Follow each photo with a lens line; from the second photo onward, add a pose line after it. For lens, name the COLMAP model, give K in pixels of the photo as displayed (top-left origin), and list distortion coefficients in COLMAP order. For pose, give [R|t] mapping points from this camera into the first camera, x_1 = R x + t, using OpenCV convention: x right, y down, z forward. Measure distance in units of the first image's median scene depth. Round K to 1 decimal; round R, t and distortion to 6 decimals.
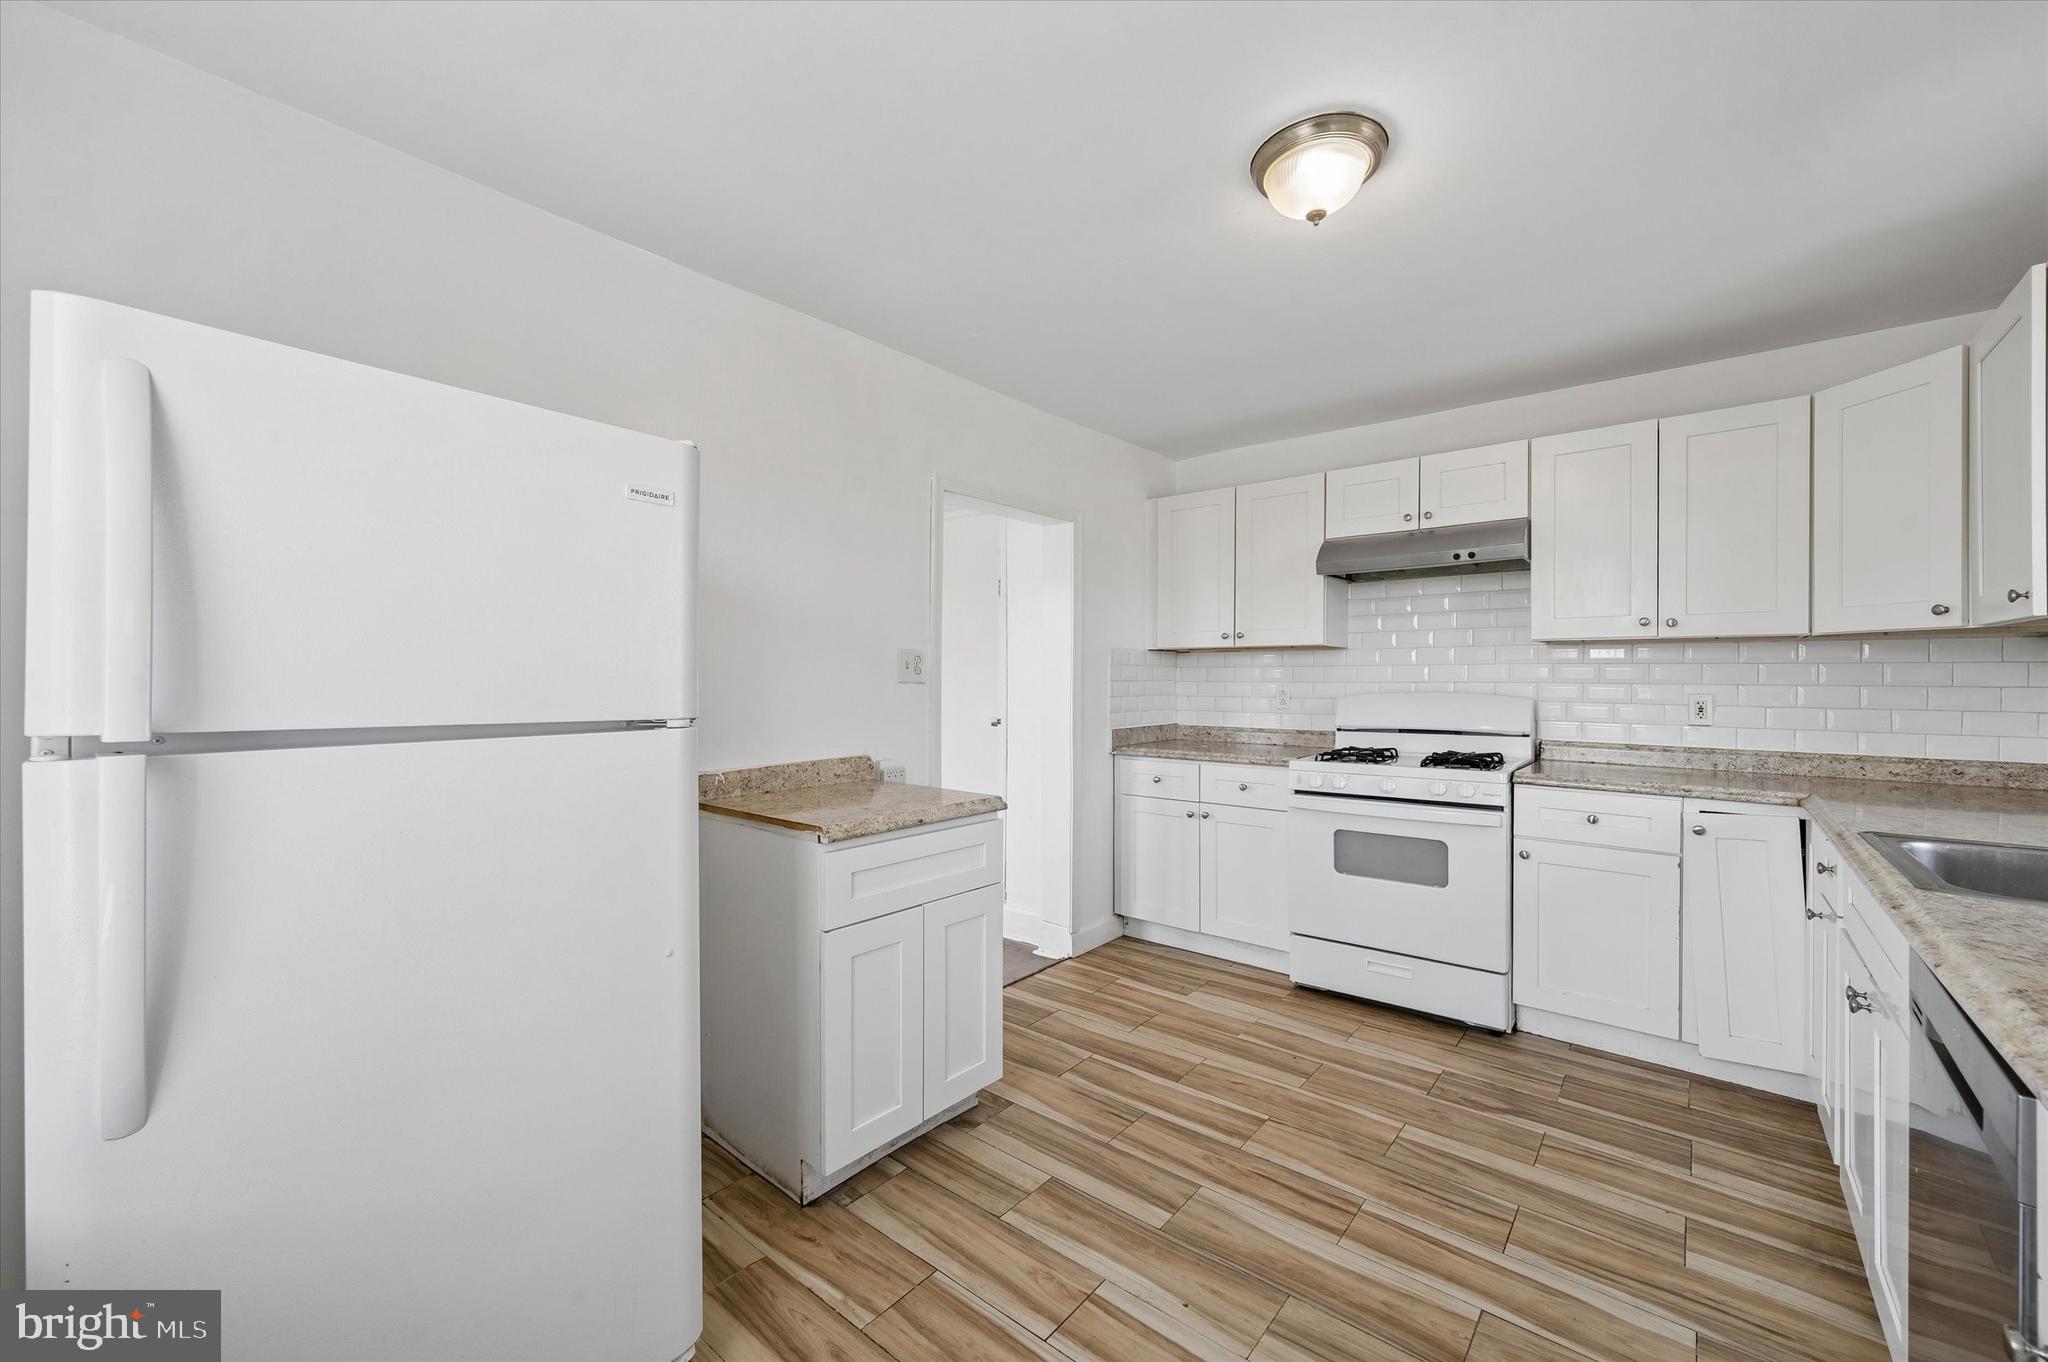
lens RADIAL K [[812.1, 0, 1030.0], [0, 812.1, 679.0], [0, 0, 1]] dist [0.000656, -0.000254]
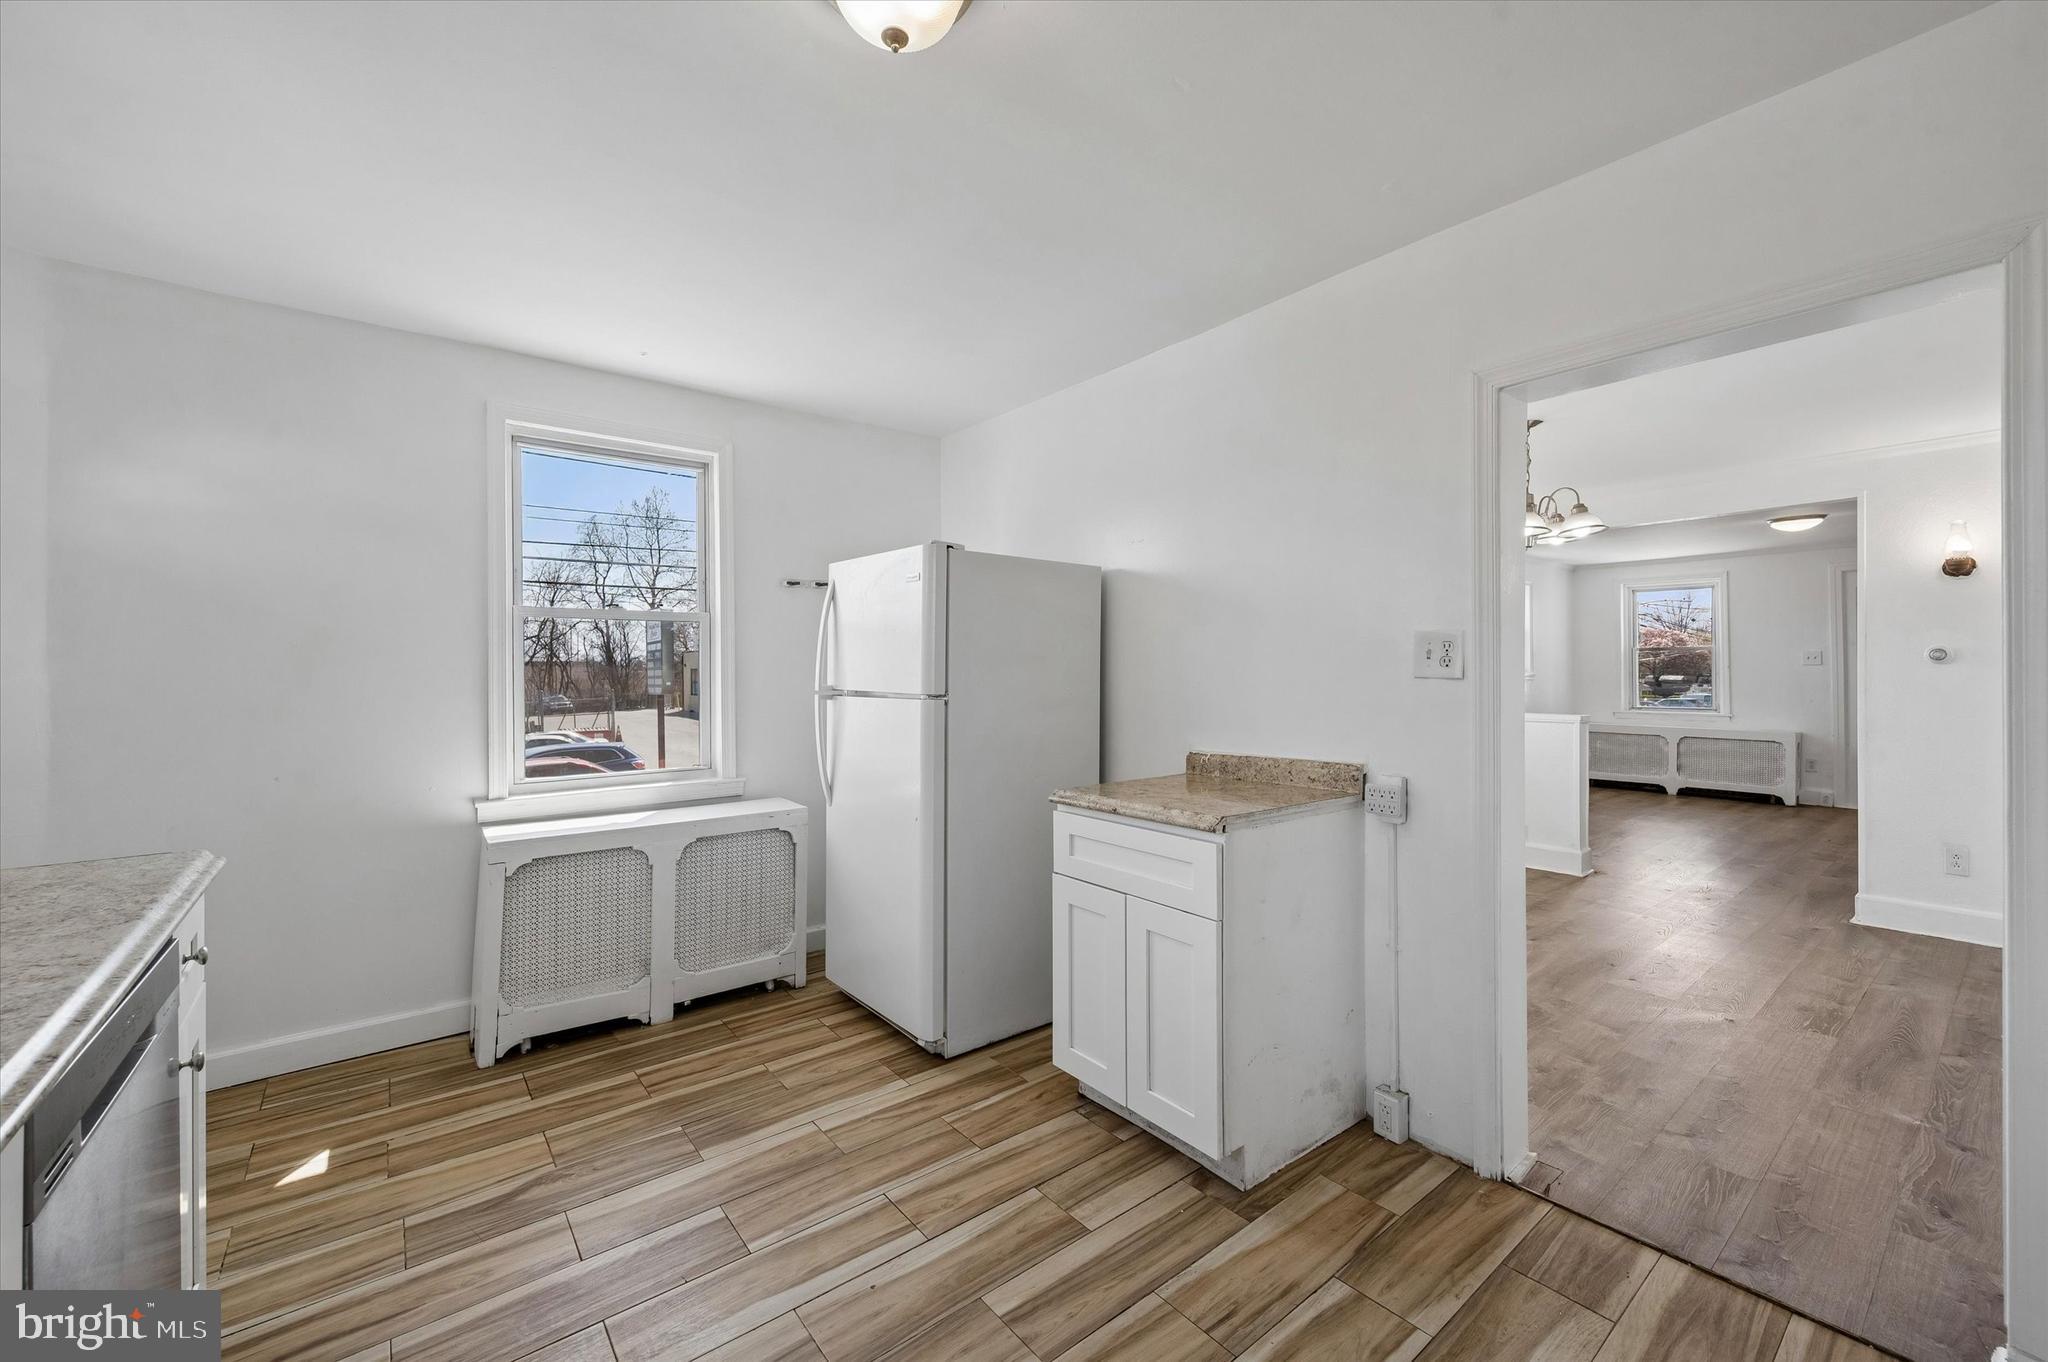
lens RADIAL K [[812.1, 0, 1019.2], [0, 812.1, 673.3], [0, 0, 1]] dist [0.000656, -0.000254]
pose [[-0.209287, 0.002261, -0.977852, 0.916366], [0.000881, 0.999997, 0.002124, -0.002455], [0.977854, -0.000417, -0.209288, 1.110472]]
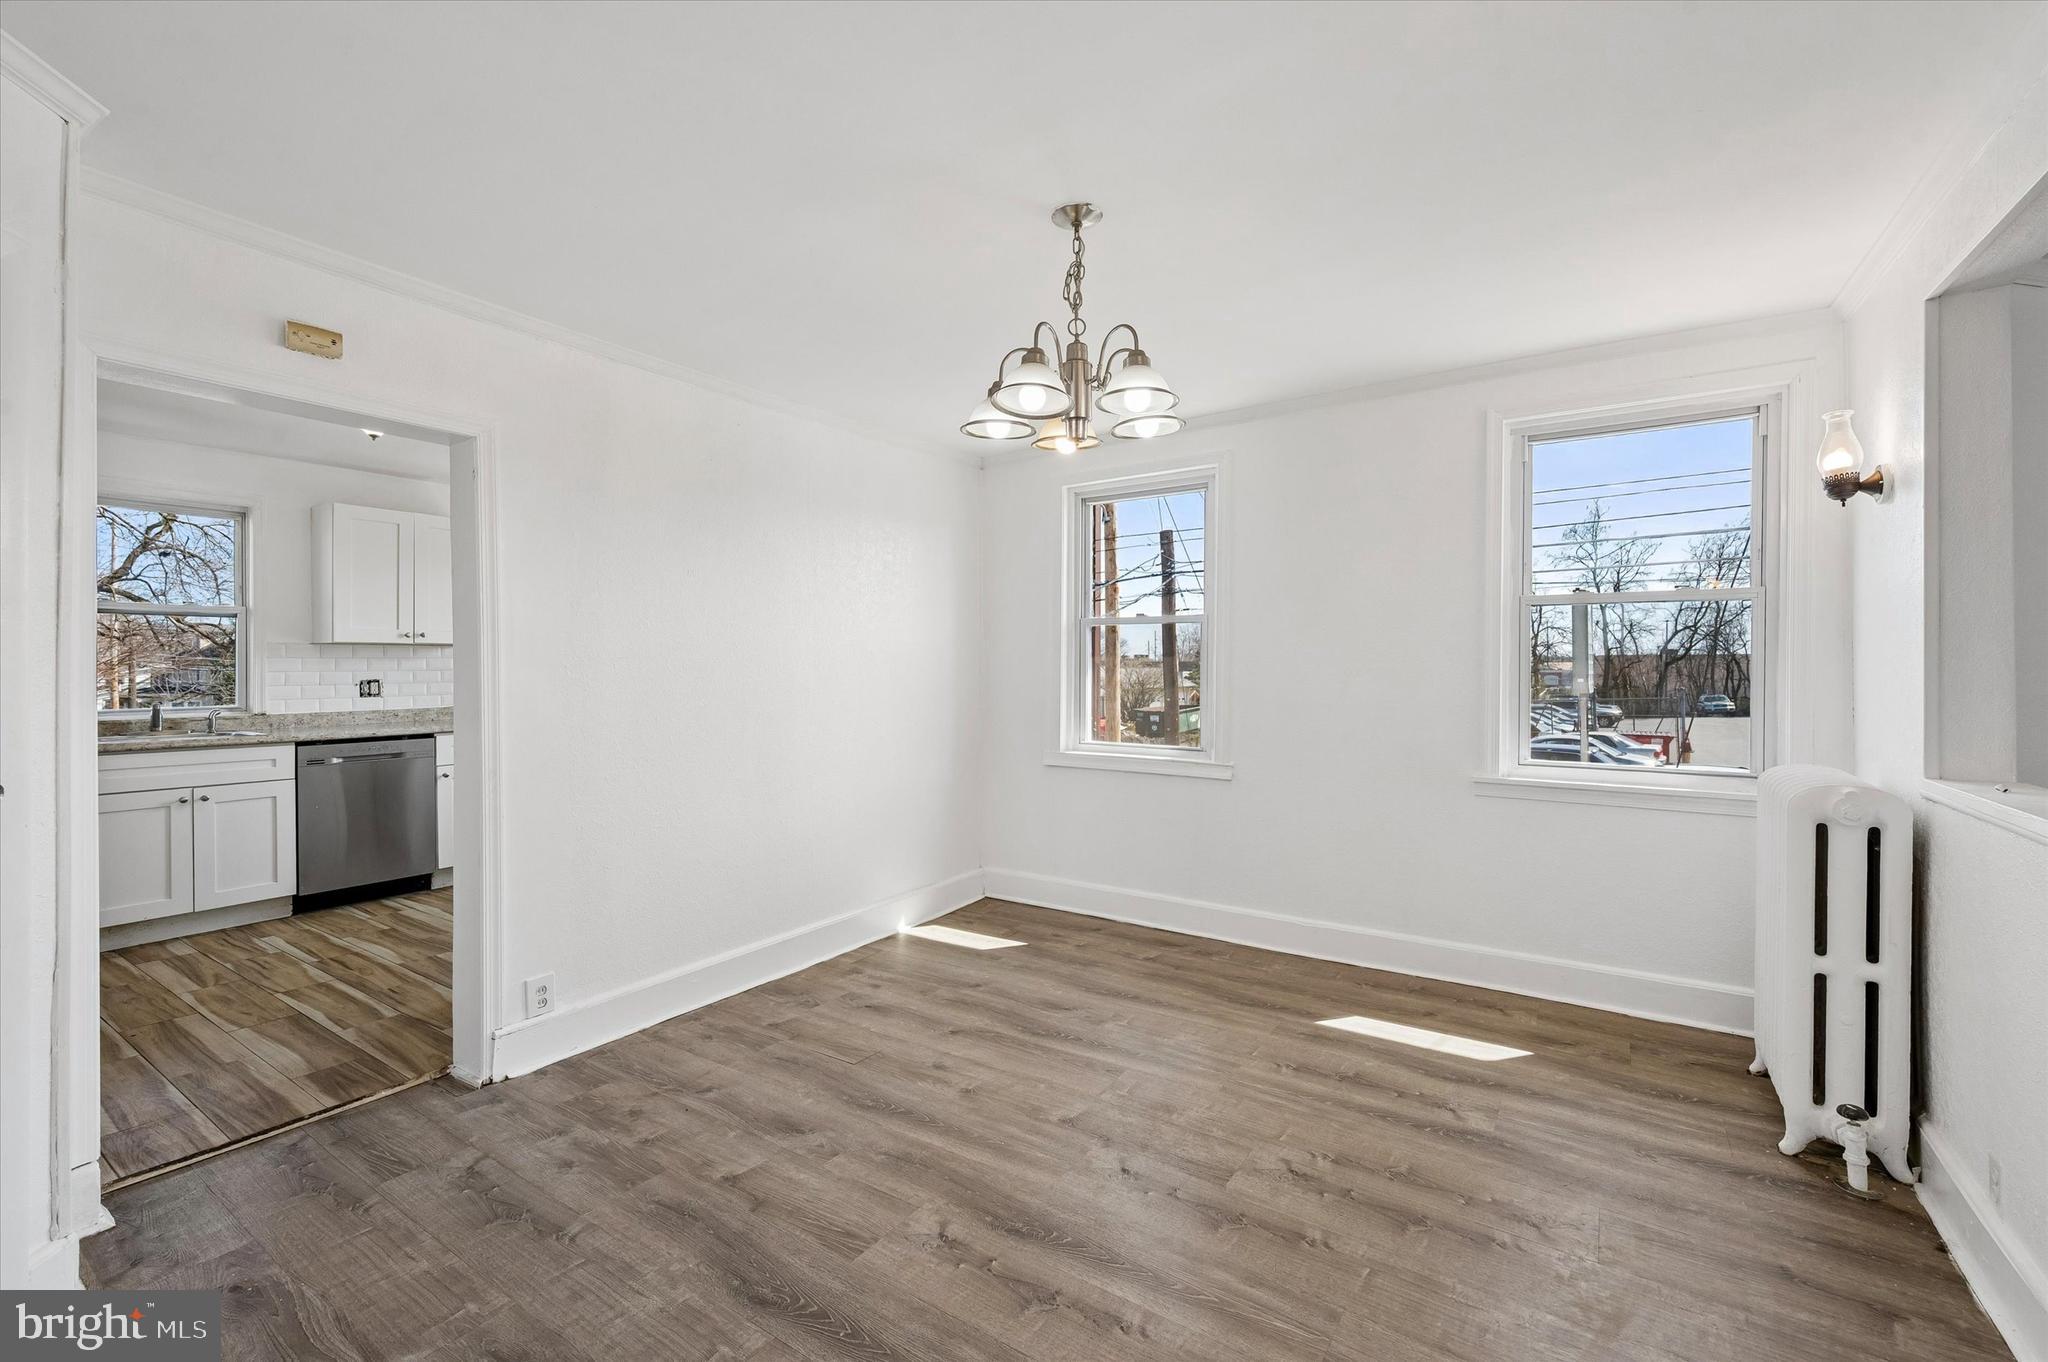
lens RADIAL K [[851.6, 0, 1024.5], [0, 851.6, 679.3], [0, 0, 1]] dist [-0.003518, -0.000617]
pose [[-0.994261, 0.001722, -0.106971, -0.889685], [0.000276, 0.999908, 0.013536, 0.002275], [0.106985, 0.013429, -0.994170, 2.851125]]
